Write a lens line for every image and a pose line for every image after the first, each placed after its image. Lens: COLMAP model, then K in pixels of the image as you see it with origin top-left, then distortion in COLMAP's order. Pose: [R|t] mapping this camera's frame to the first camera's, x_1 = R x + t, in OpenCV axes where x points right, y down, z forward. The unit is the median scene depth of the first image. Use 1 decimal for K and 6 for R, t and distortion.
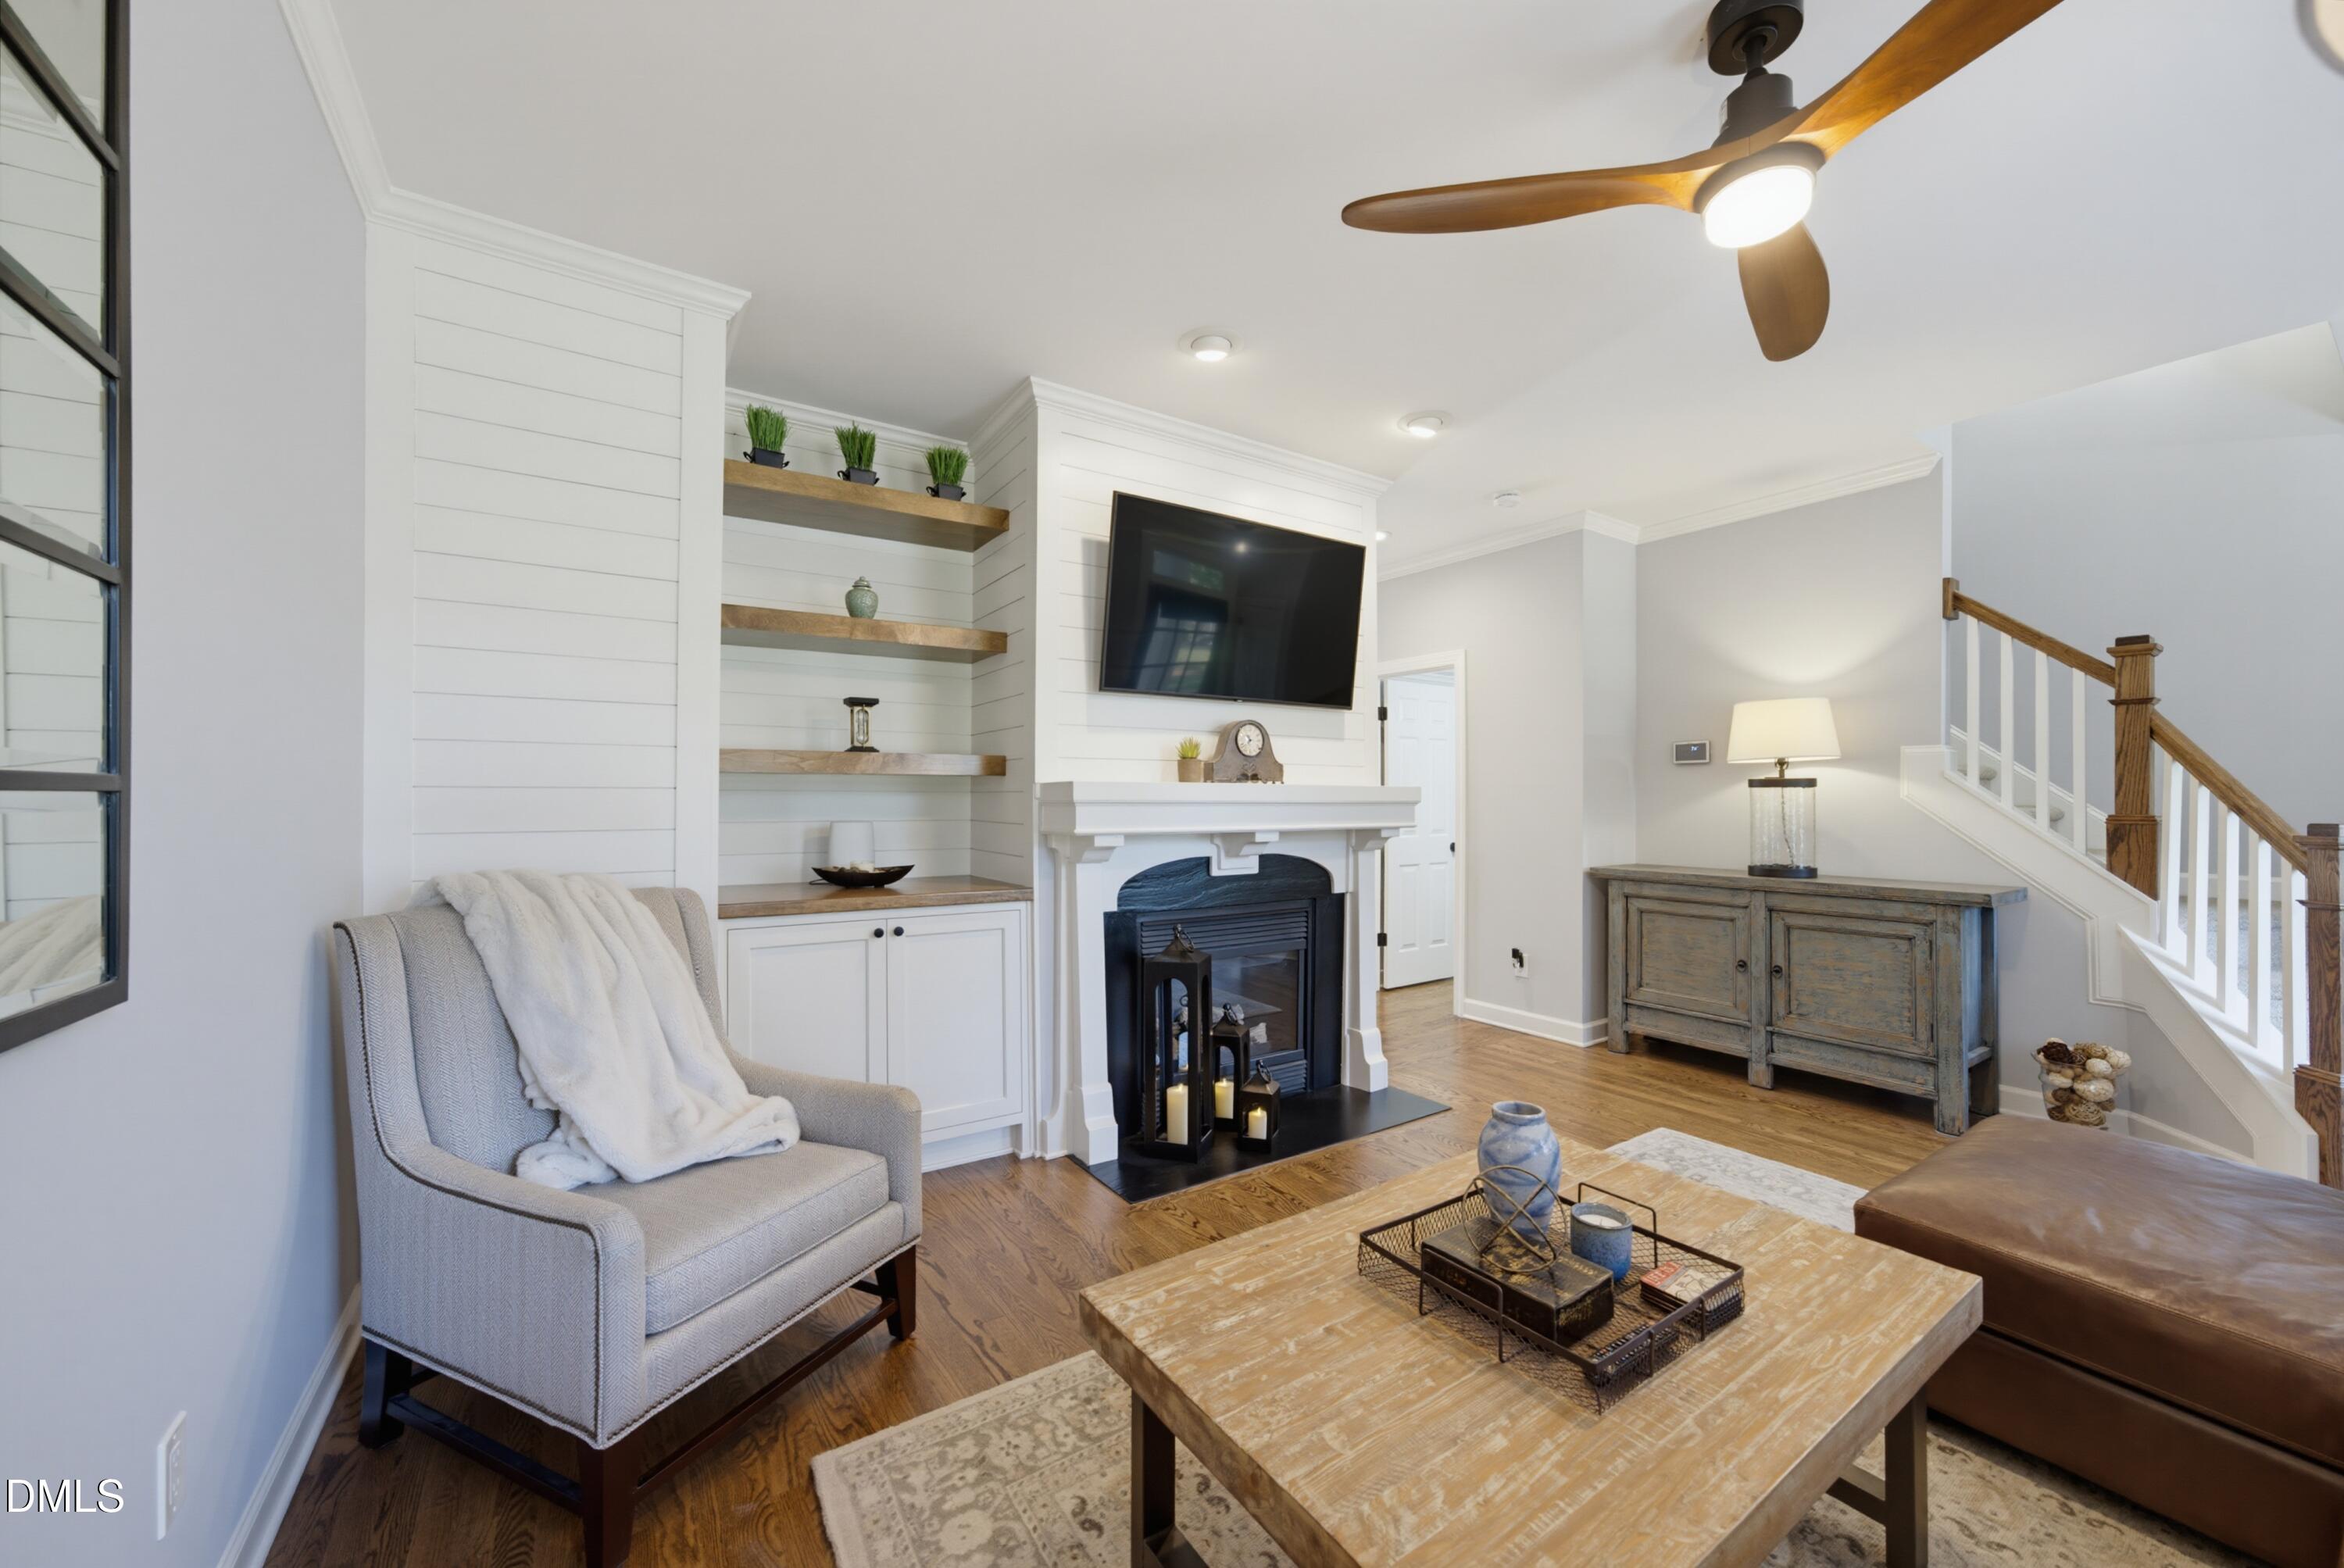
lens RADIAL K [[882.3, 0, 1174.3], [0, 882.3, 794.0], [0, 0, 1]] dist [-0.019244, -0.000026]
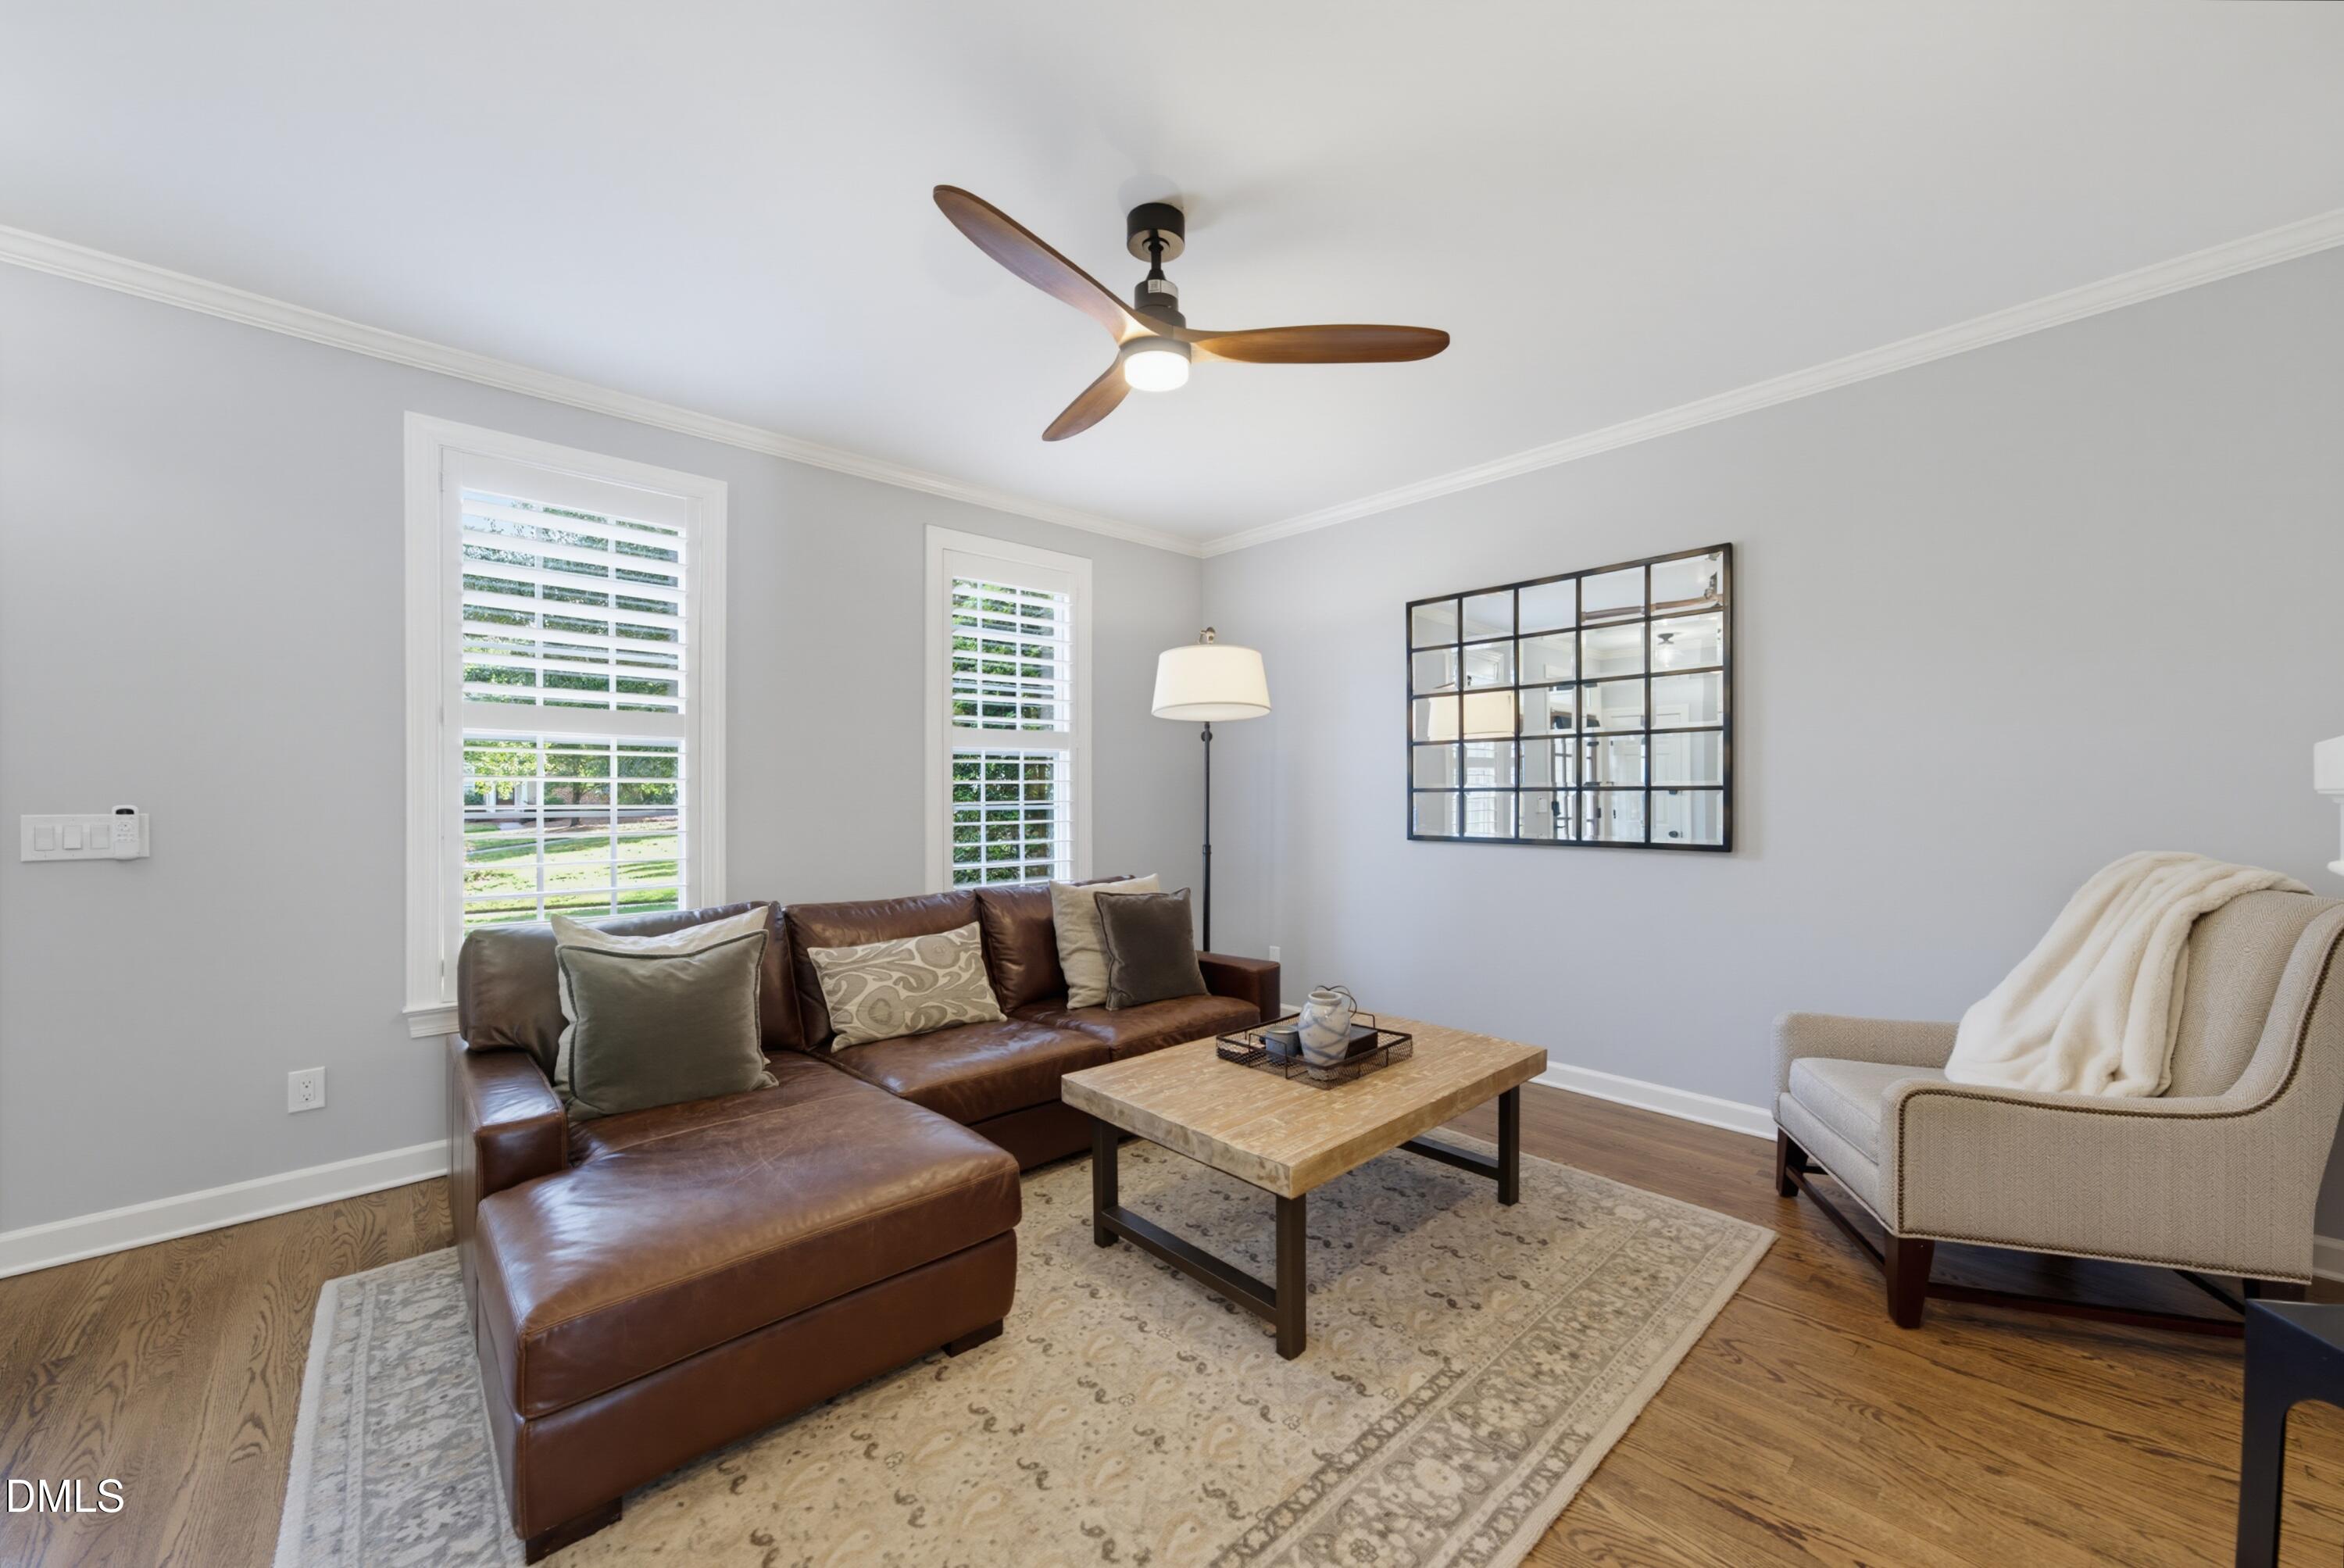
lens RADIAL K [[882.3, 0, 1174.3], [0, 882.3, 794.0], [0, 0, 1]] dist [-0.019244, -0.000026]
pose [[-0.985440, 0.000452, -0.170020, 0.426562], [0.001944, 0.999961, -0.008608, 0.010690], [0.170010, -0.008814, -0.985403, 1.153892]]
